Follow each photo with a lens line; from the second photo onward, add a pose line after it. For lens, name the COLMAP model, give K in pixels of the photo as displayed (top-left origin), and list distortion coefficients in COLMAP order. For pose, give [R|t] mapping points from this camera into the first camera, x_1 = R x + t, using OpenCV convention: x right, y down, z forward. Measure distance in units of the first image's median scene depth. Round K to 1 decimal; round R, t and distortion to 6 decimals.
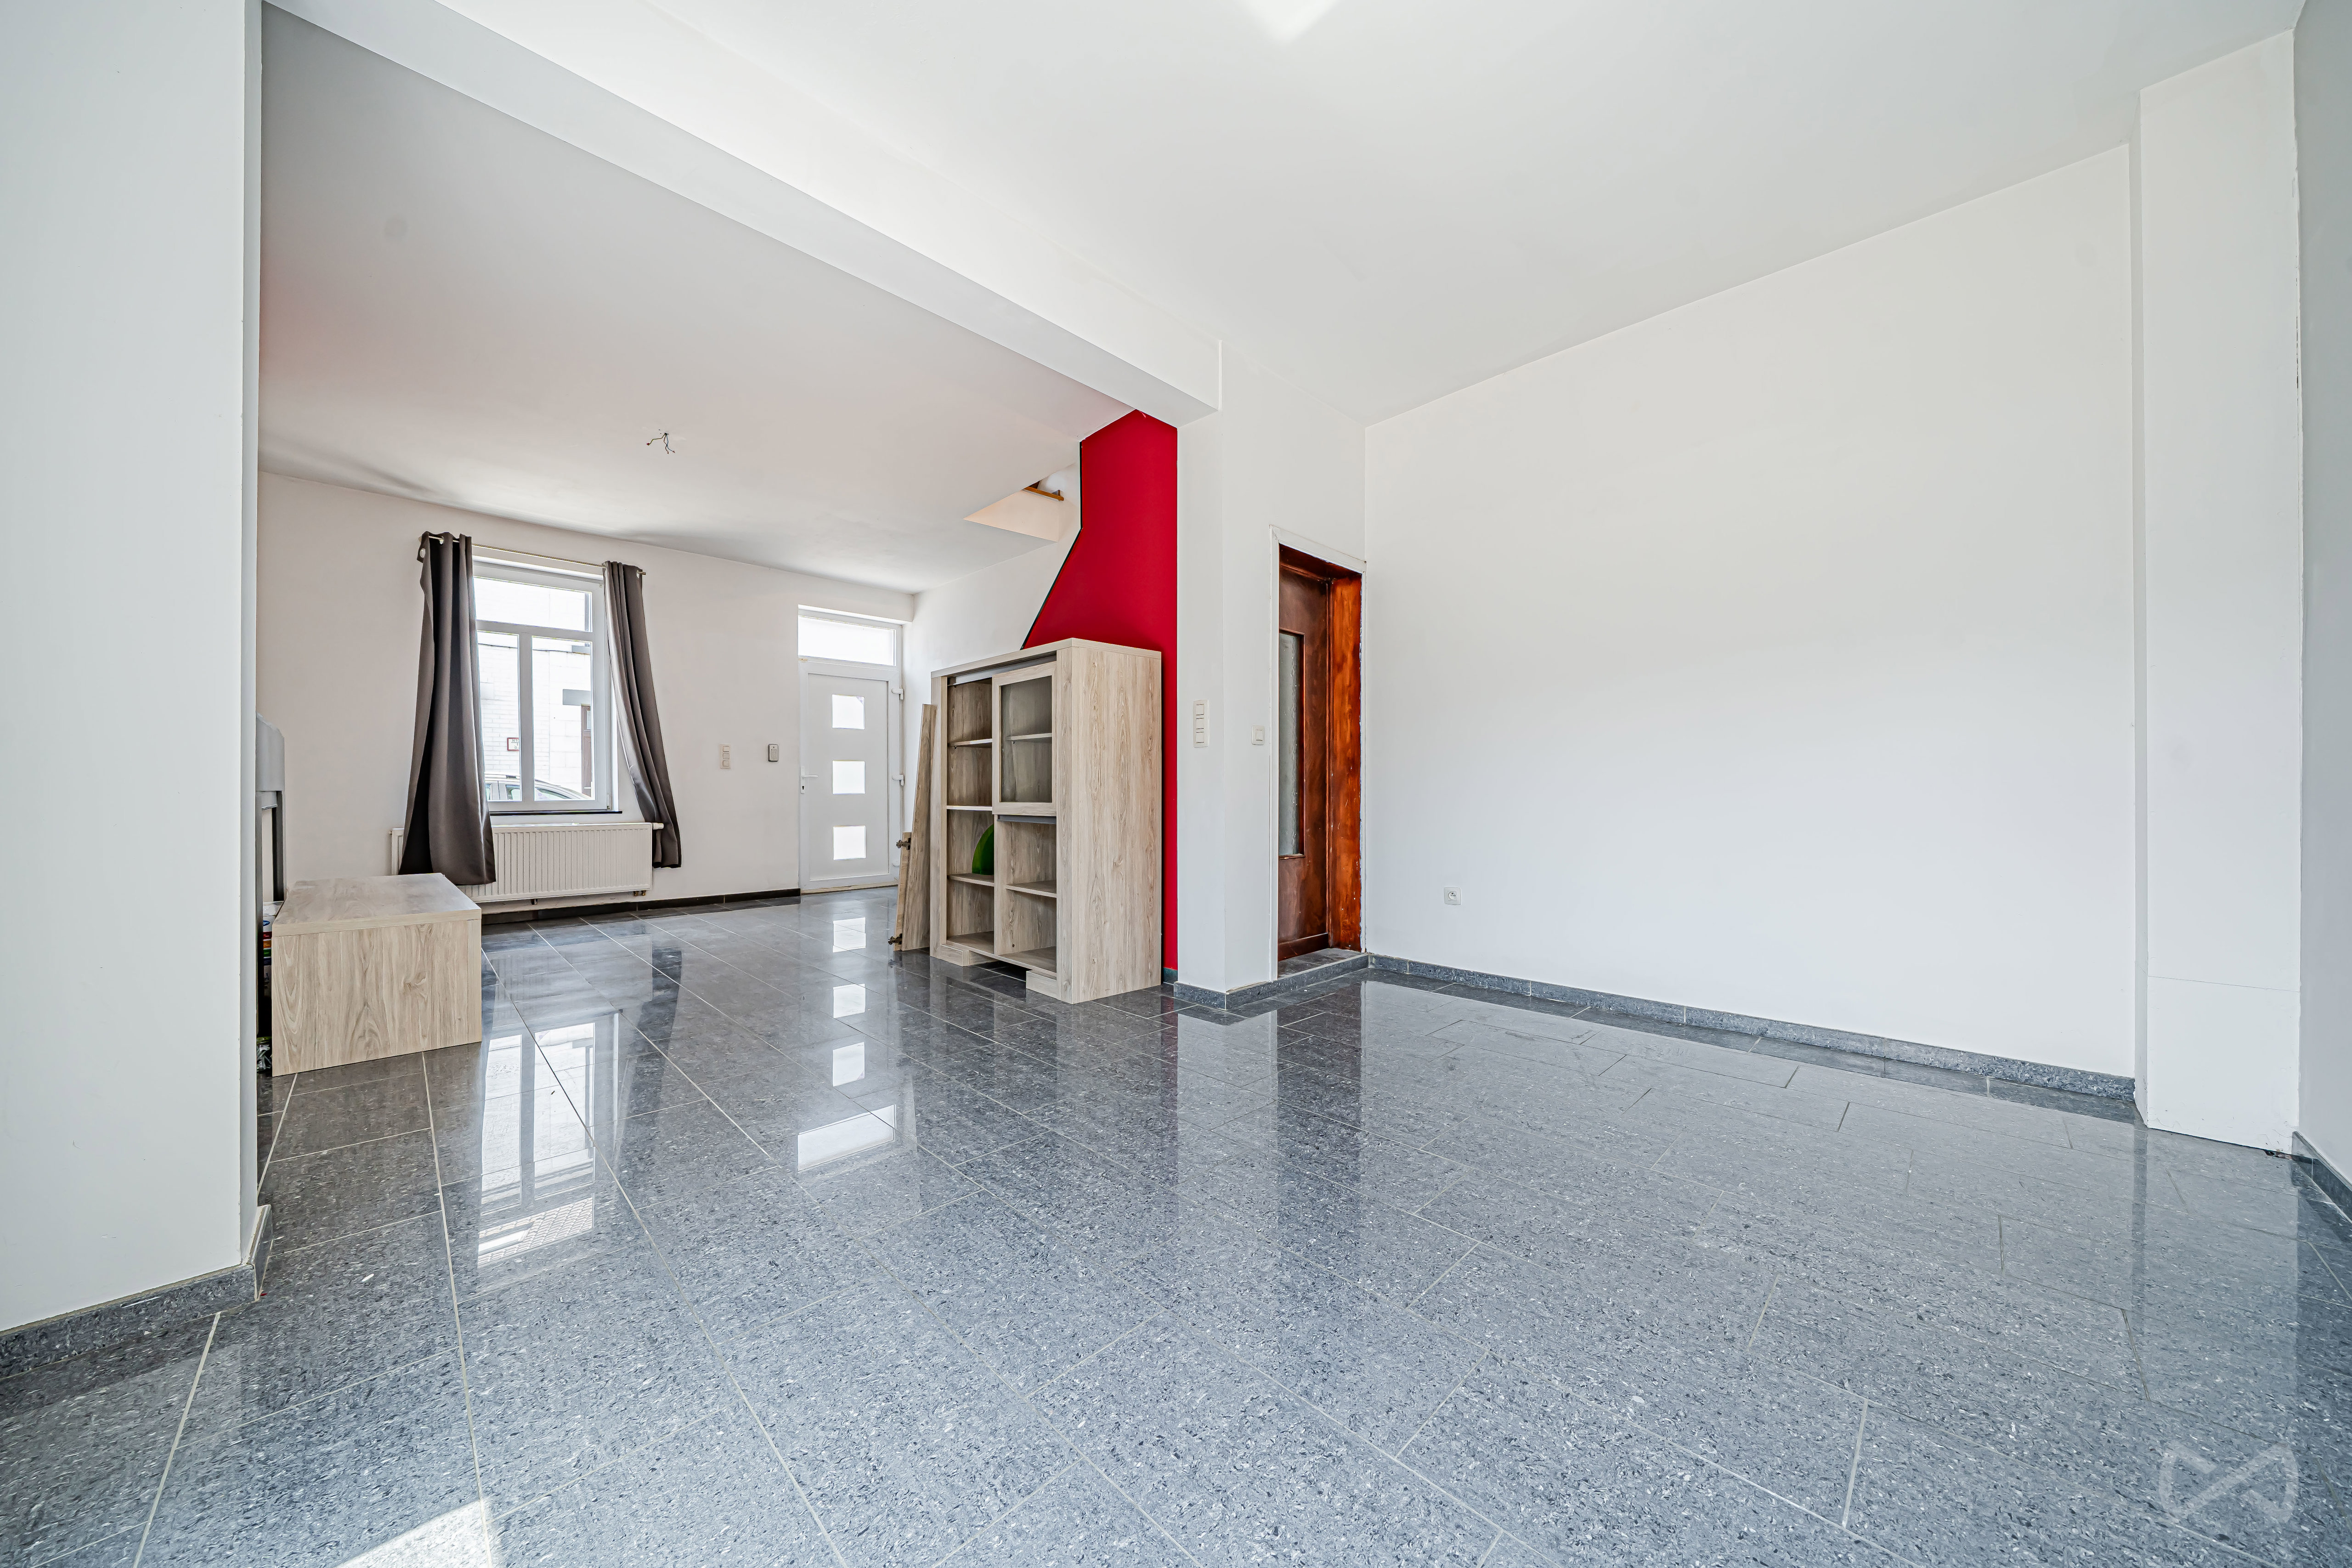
lens RADIAL K [[788.3, 0, 1175.9], [0, 788.3, 798.9], [0, 0, 1]] dist [-0.003403, 0.000038]
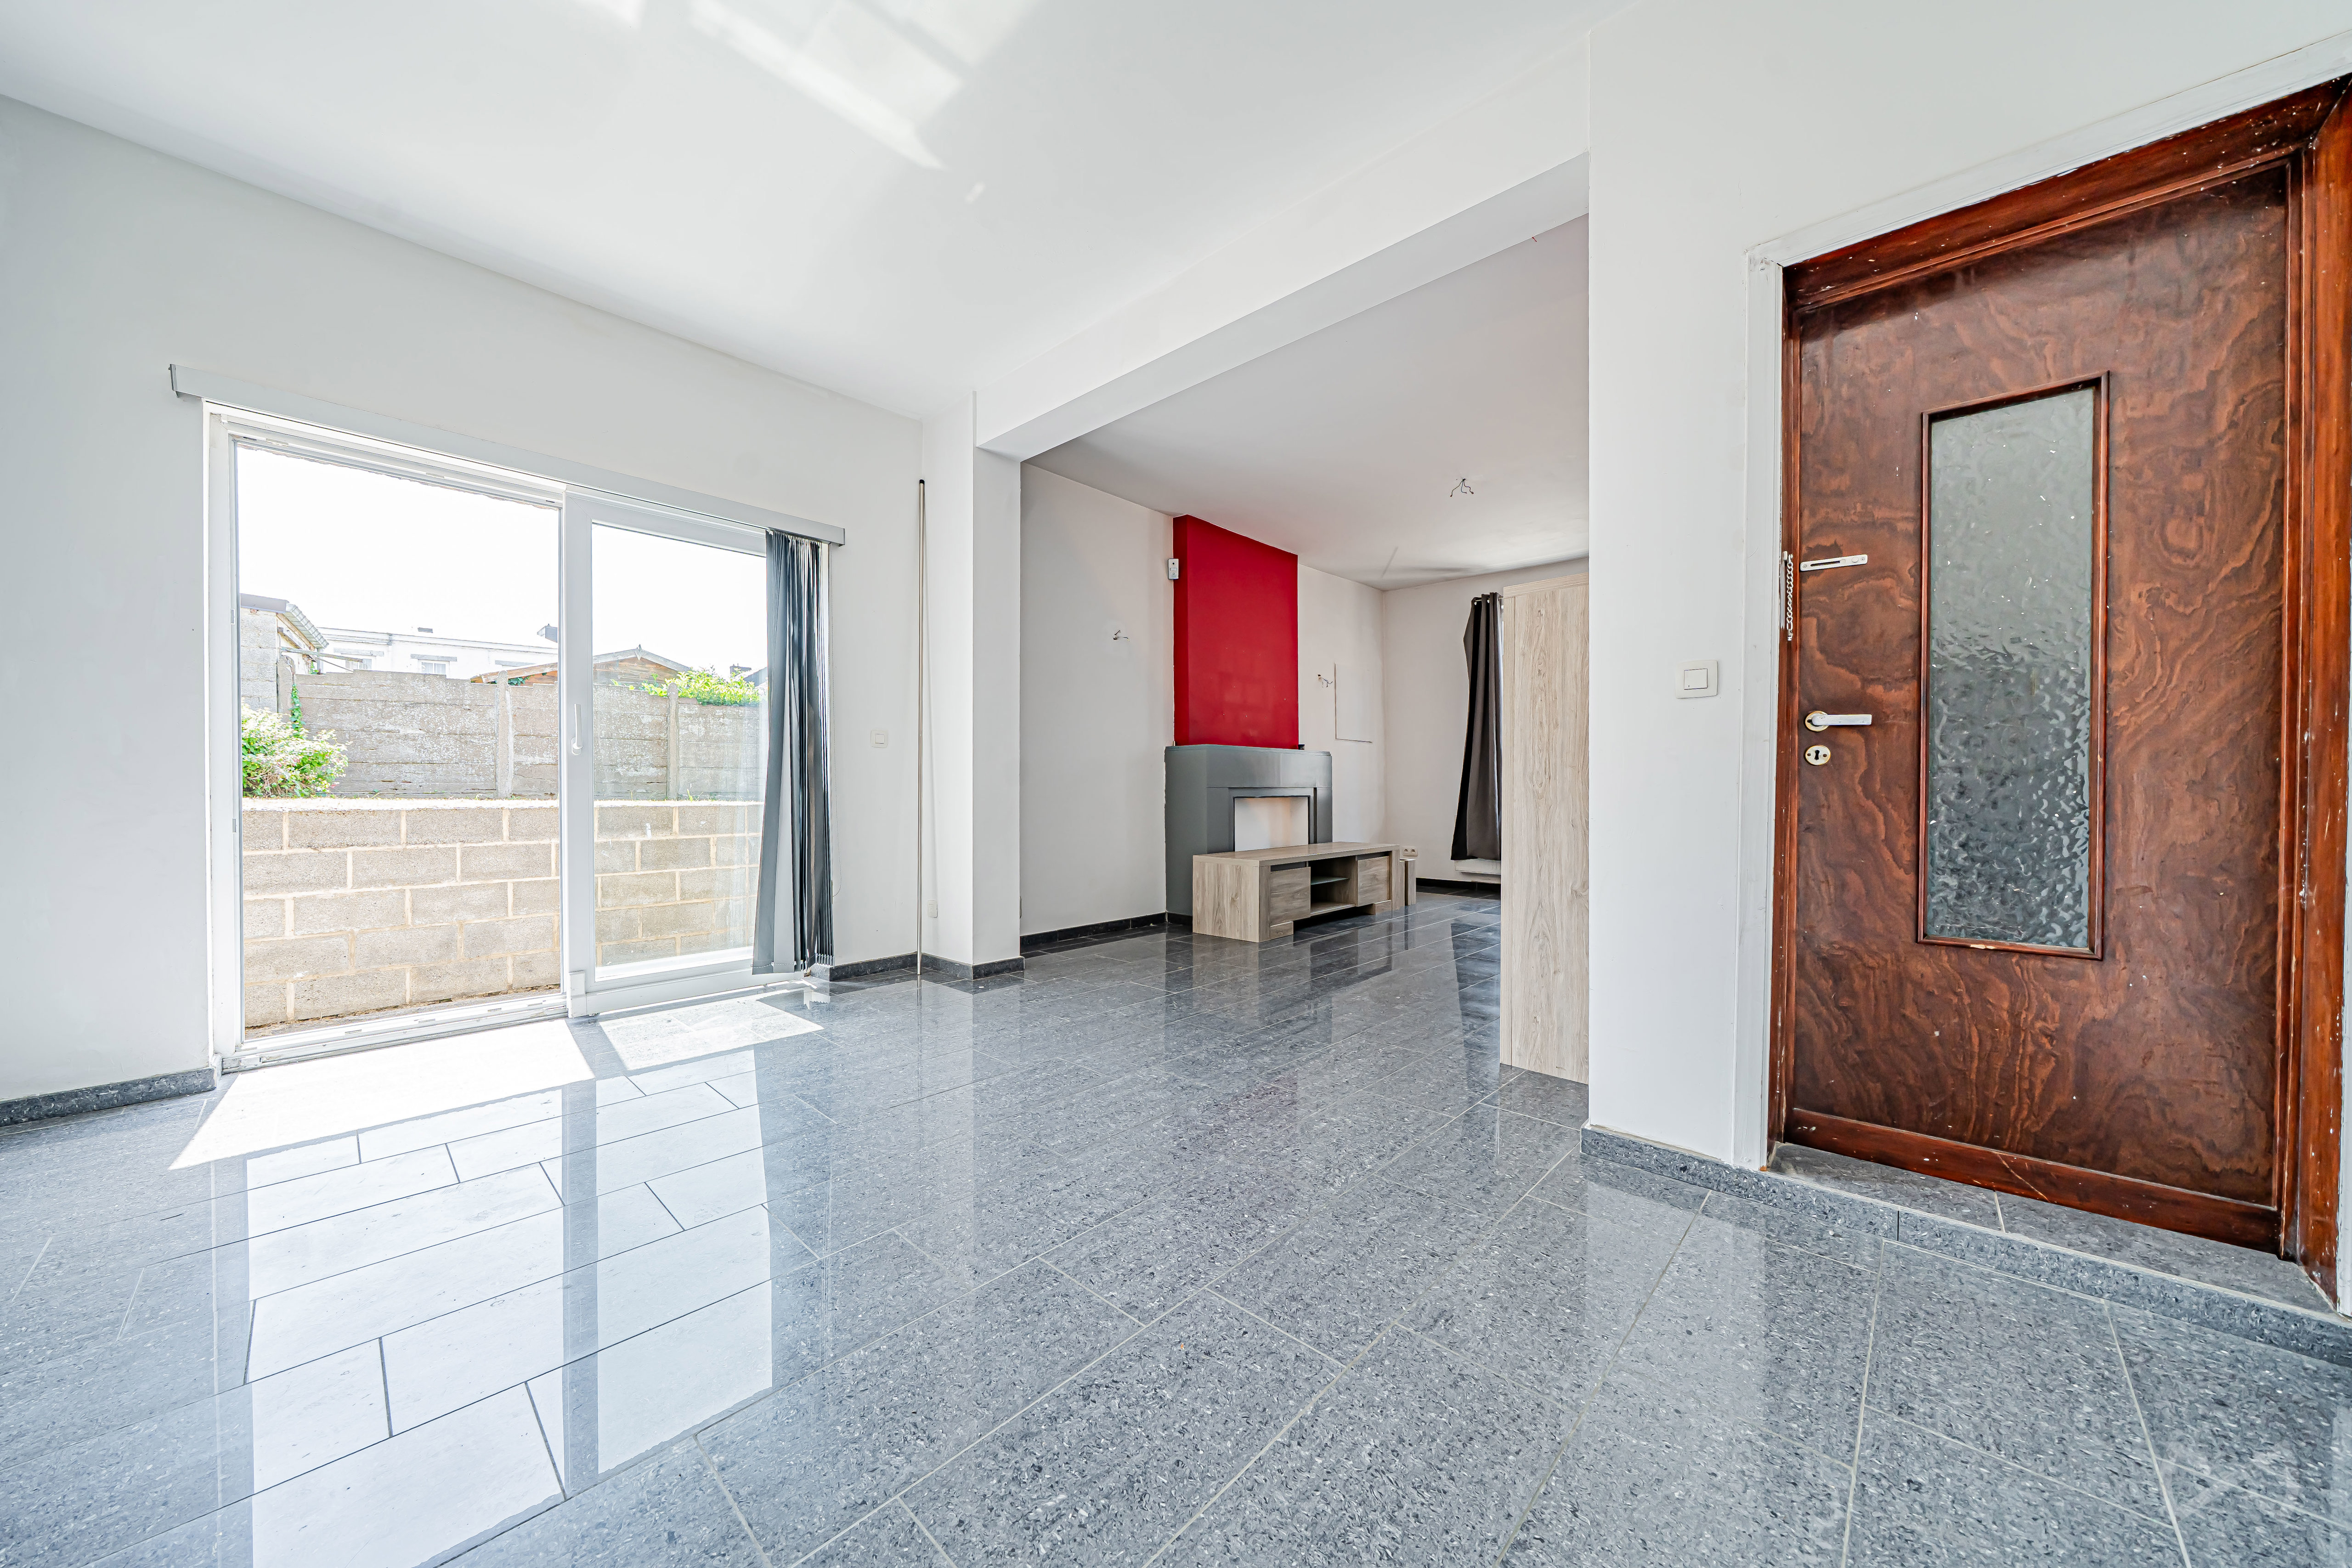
lens RADIAL K [[808.6, 0, 1174.1], [0, 808.6, 797.5], [0, 0, 1]] dist [-0.004764, -0.000033]
pose [[0.029281, 0.010061, -0.999521, 0.747635], [-0.010603, 0.999896, 0.009754, -0.004200], [0.999515, 0.010312, 0.029384, 0.760119]]
